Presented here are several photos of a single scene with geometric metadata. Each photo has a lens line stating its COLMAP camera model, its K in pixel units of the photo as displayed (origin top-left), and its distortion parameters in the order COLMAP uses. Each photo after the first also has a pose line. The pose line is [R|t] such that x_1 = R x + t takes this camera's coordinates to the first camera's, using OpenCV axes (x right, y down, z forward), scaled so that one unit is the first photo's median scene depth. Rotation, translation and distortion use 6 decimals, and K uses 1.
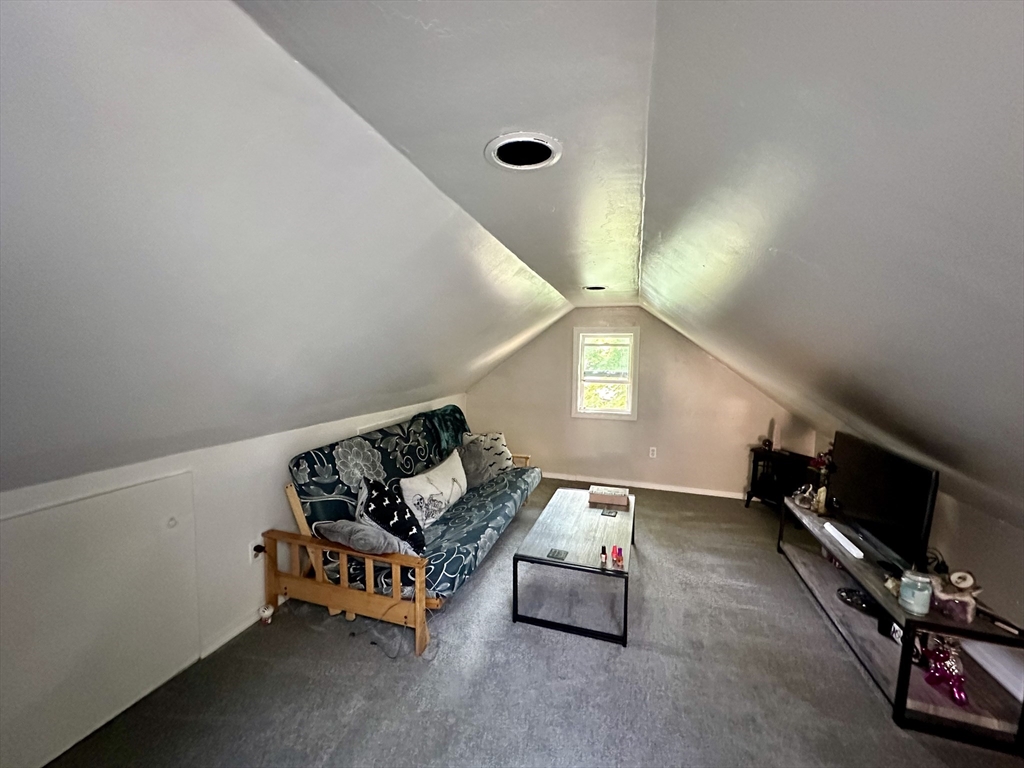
lens RADIAL K [[408.2, 0, 508.5], [0, 408.2, 378.9], [0, 0, 1]] dist [-0.001591, 0.000028]
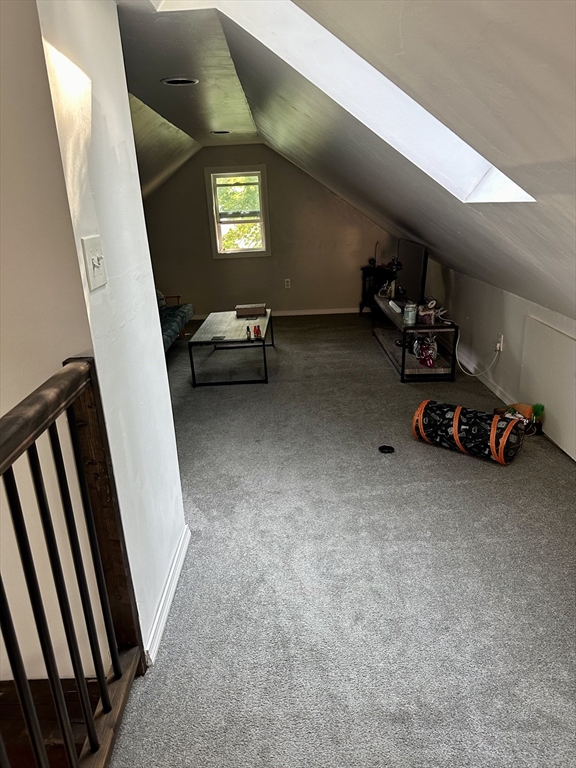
lens RADIAL K [[539.4, 0, 285.9], [0, 539.4, 385.6], [0, 0, 1]] dist [0.072304, -0.098046]
pose [[0.950754, -0.155627, 0.268042, -0.146238], [0.081475, 0.959879, 0.268316, 0.070231], [-0.299045, -0.233264, 0.925289, -0.681096]]
